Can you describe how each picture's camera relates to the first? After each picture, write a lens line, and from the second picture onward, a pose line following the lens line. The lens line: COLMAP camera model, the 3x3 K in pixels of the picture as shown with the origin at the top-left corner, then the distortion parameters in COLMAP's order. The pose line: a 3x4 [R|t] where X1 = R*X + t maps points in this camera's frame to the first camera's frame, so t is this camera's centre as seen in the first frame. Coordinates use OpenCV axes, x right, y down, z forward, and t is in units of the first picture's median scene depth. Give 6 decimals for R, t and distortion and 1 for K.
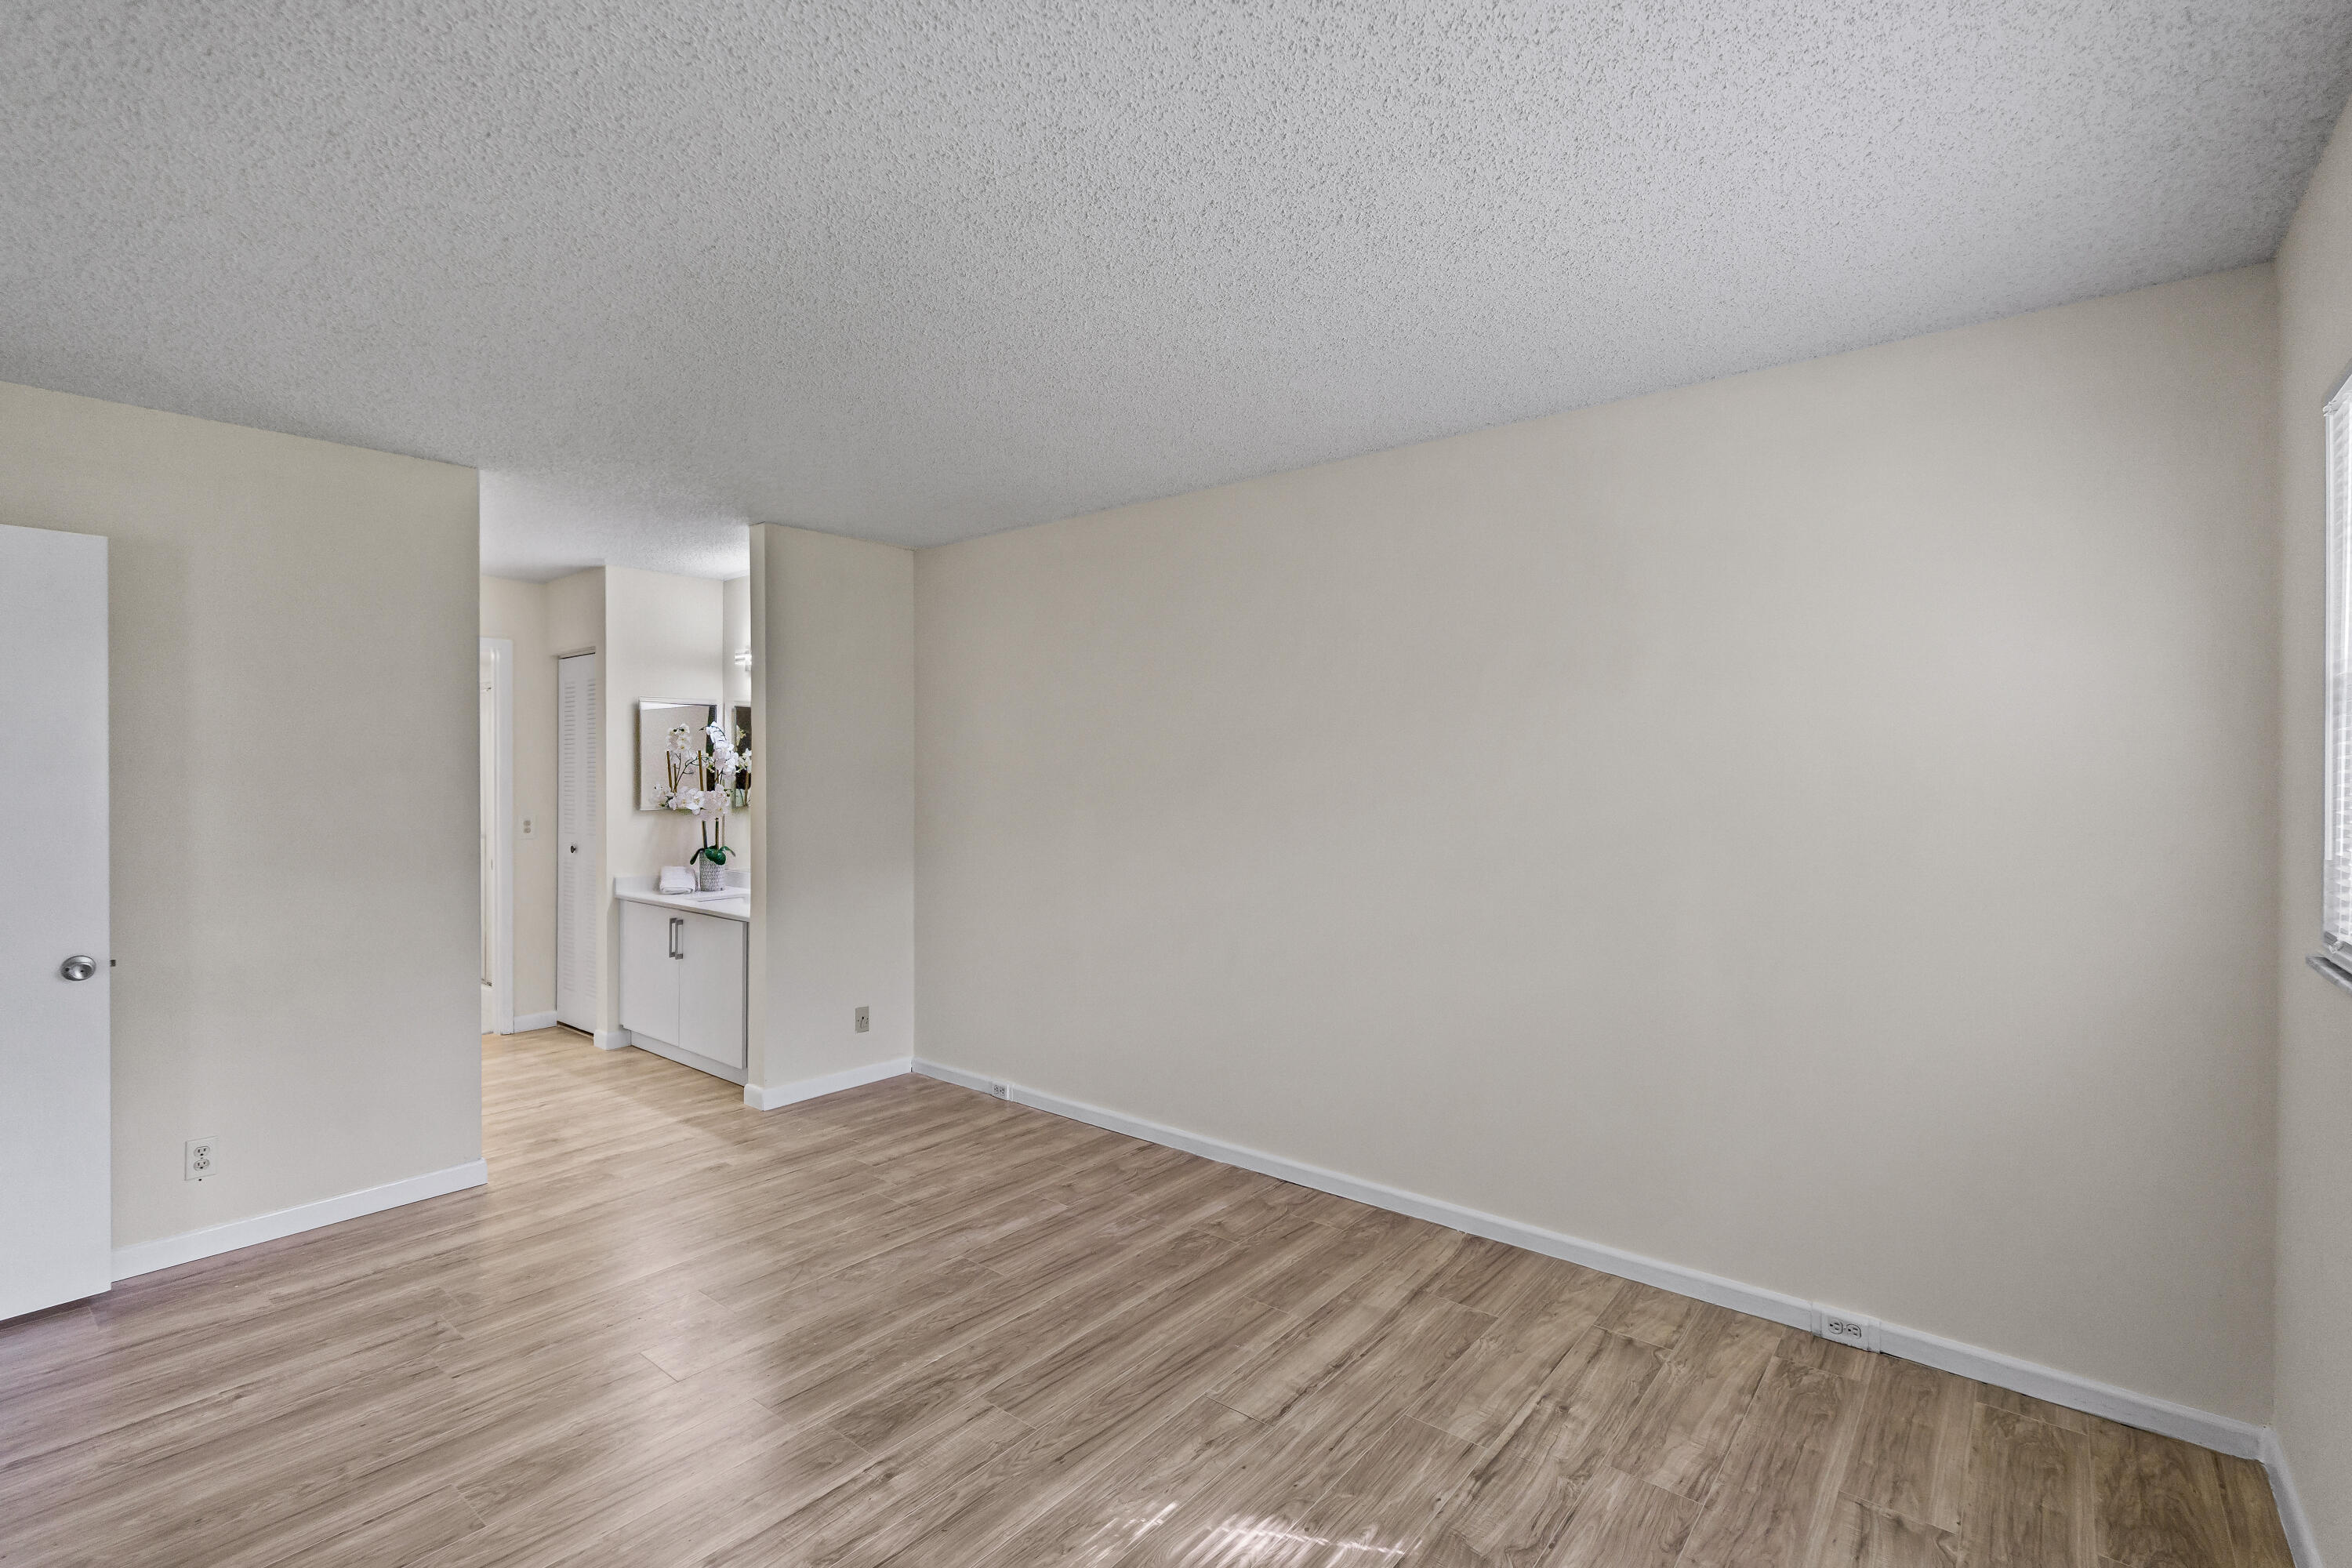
lens RADIAL K [[1060.9, 0, 1171.7], [0, 1060.9, 776.5], [0, 0, 1]] dist [-0.003502, 0.000734]
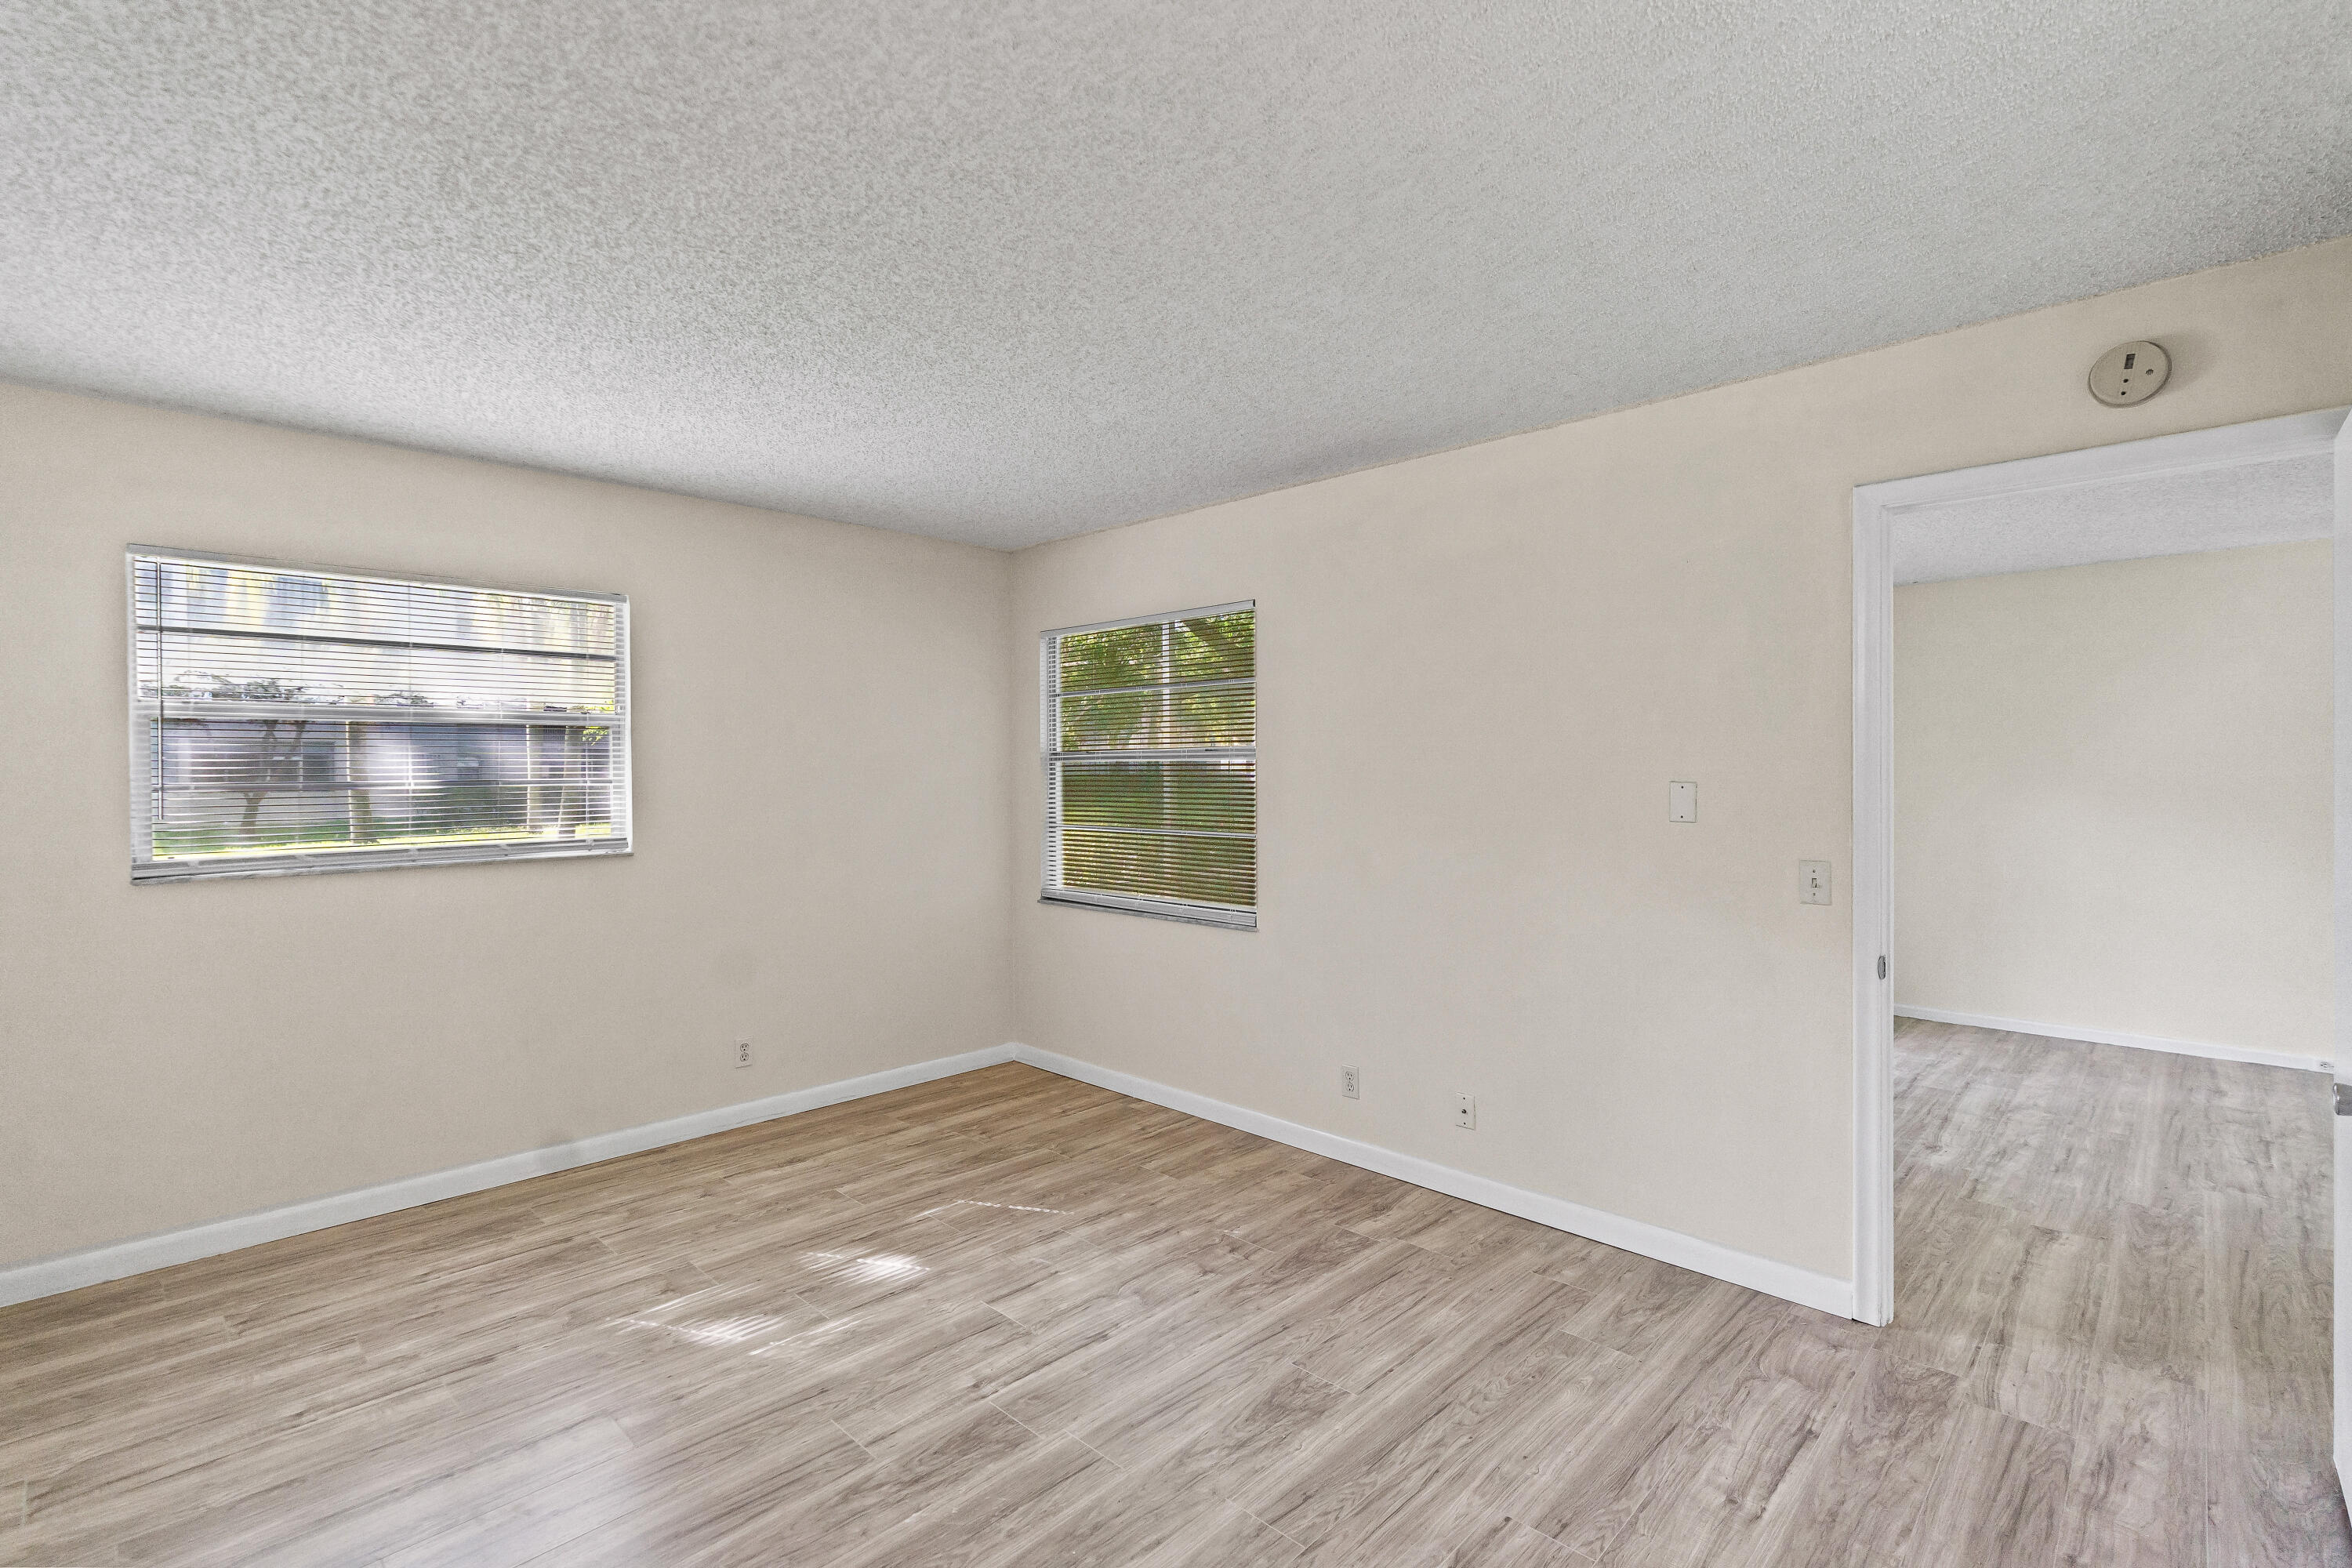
lens RADIAL K [[1067.5, 0, 1174.5], [0, 1067.5, 752.3], [0, 0, 1]] dist [-0.000223, 0.000392]
pose [[-0.996355, 0.005266, 0.085136, -0.436390], [0.004025, 0.999883, -0.014745, 0.001130], [-0.085204, -0.014349, -0.996260, 1.604218]]
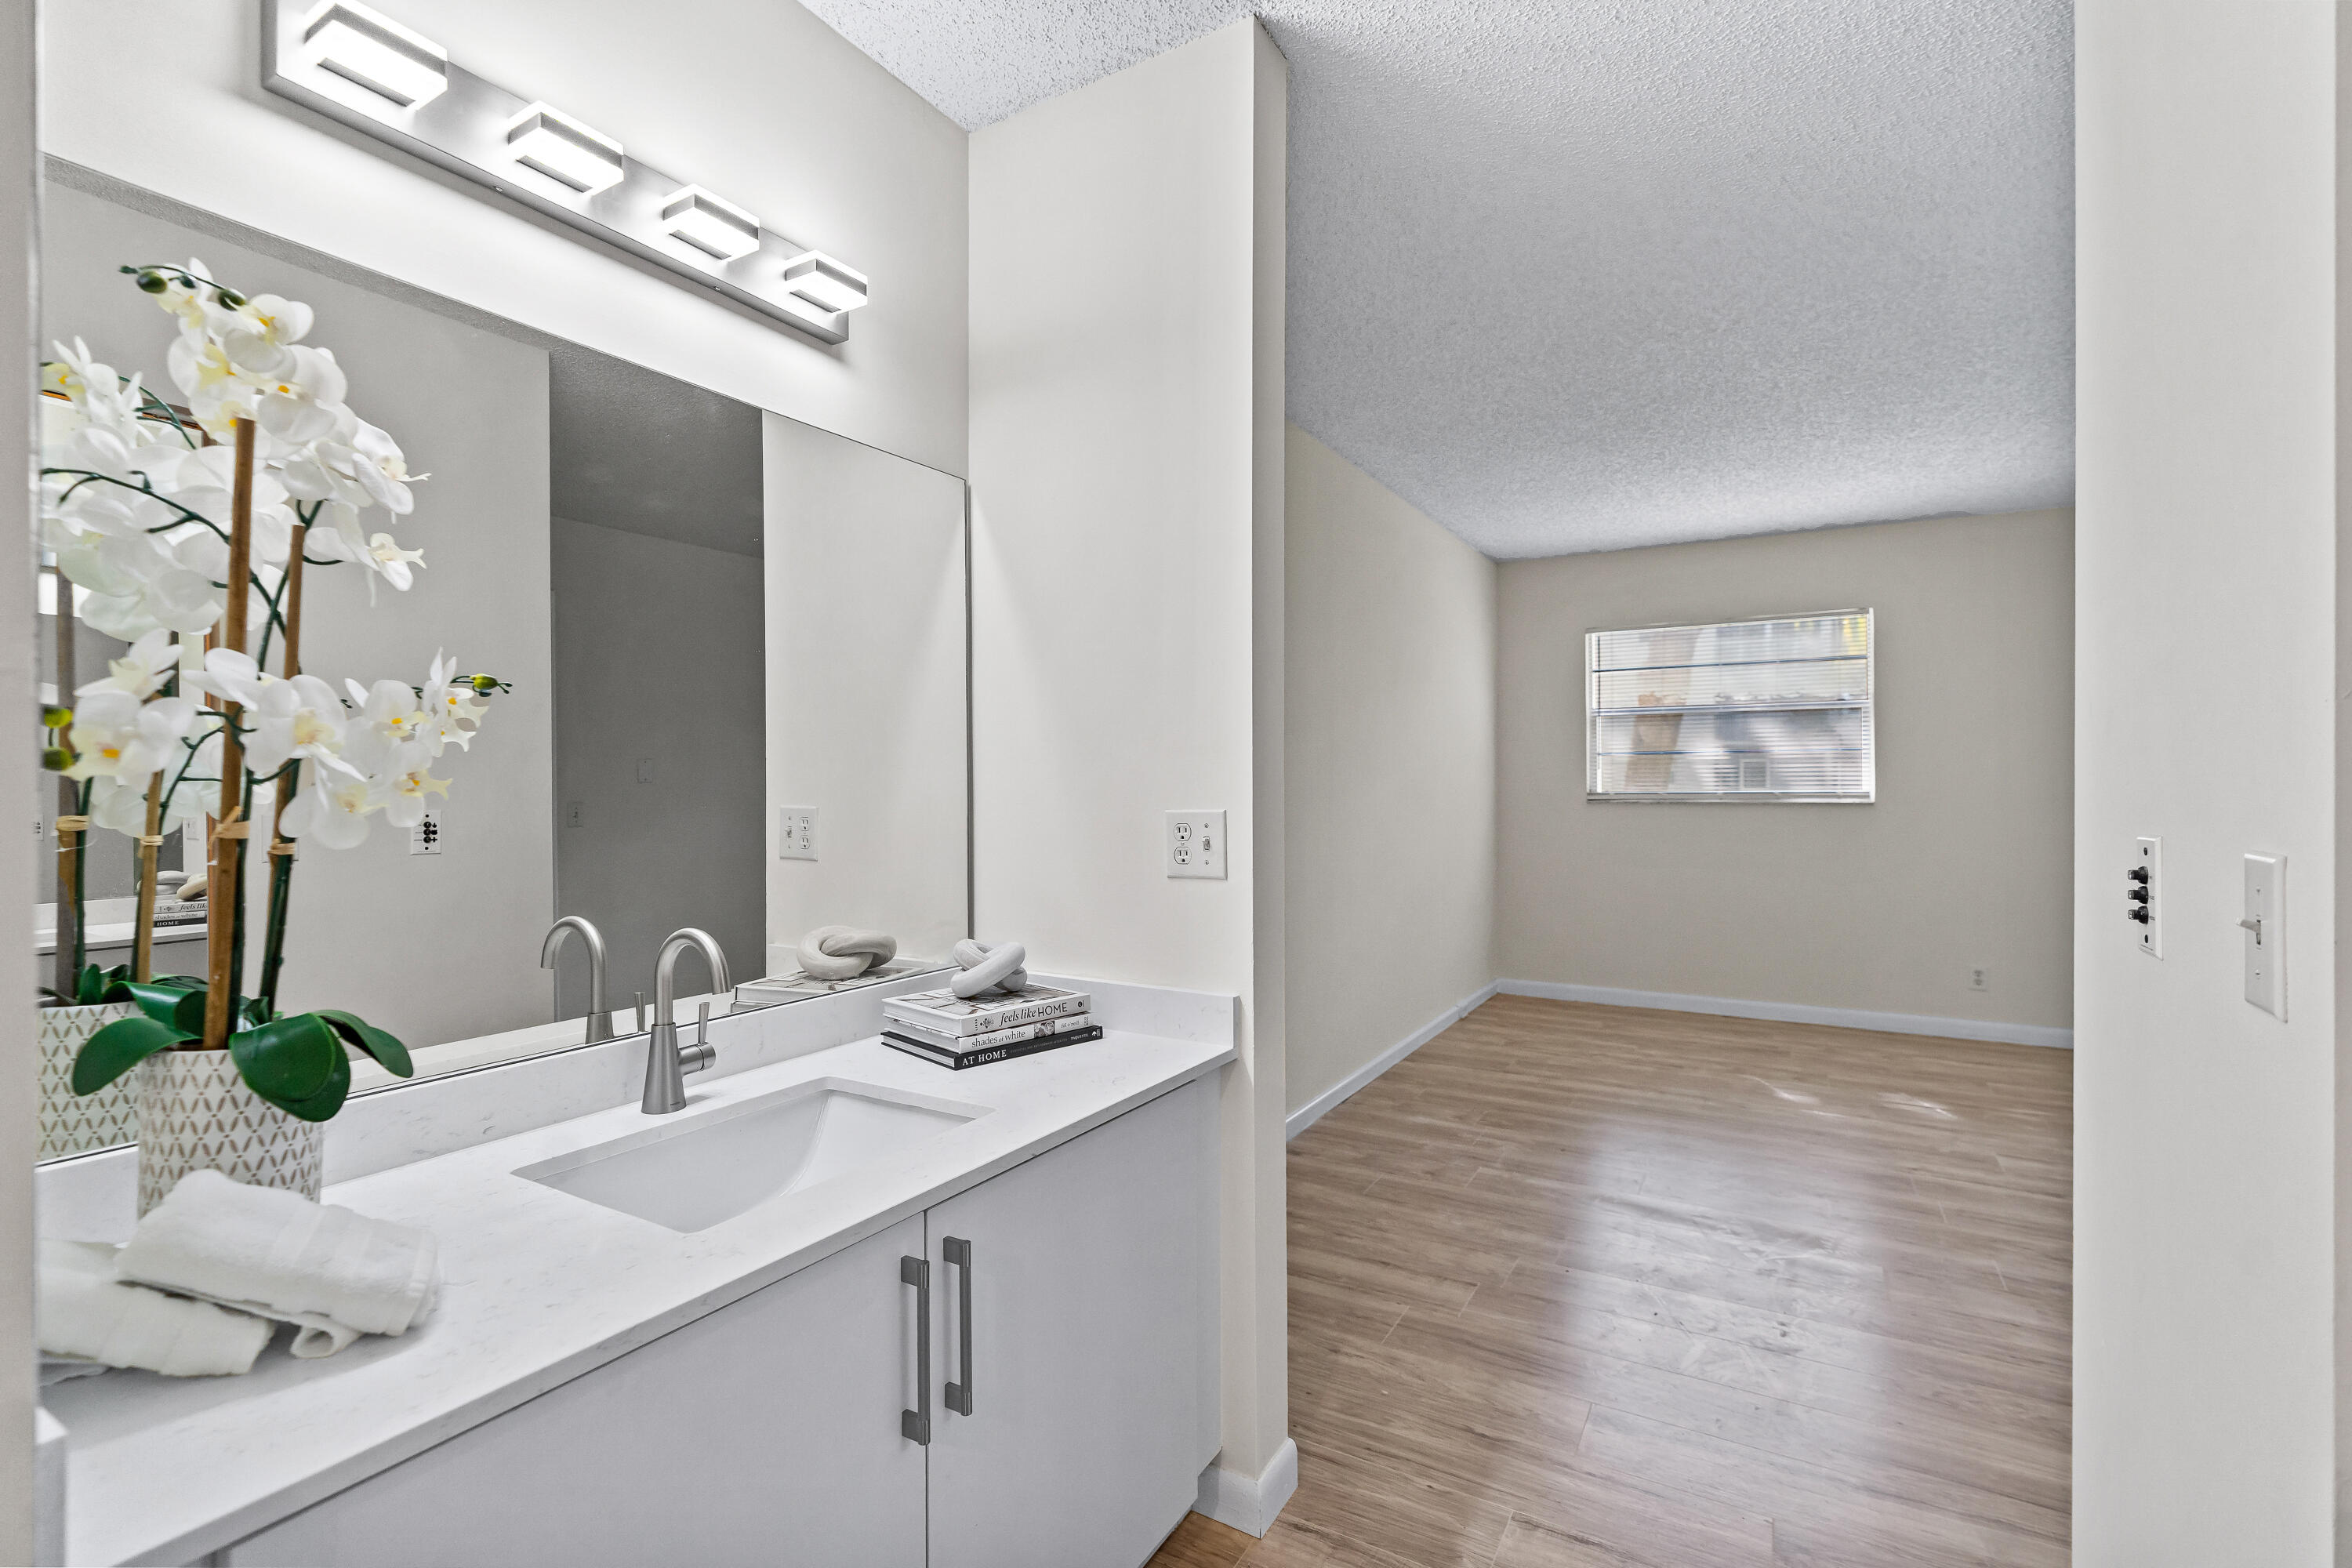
lens RADIAL K [[1060.9, 0, 1171.7], [0, 1060.9, 776.5], [0, 0, 1]] dist [-0.003502, 0.000734]
pose [[-0.151637, 0.003190, 0.988431, -1.237127], [0.004360, 0.999987, -0.002559, 0.062107], [-0.988427, 0.003921, -0.151649, 1.743754]]
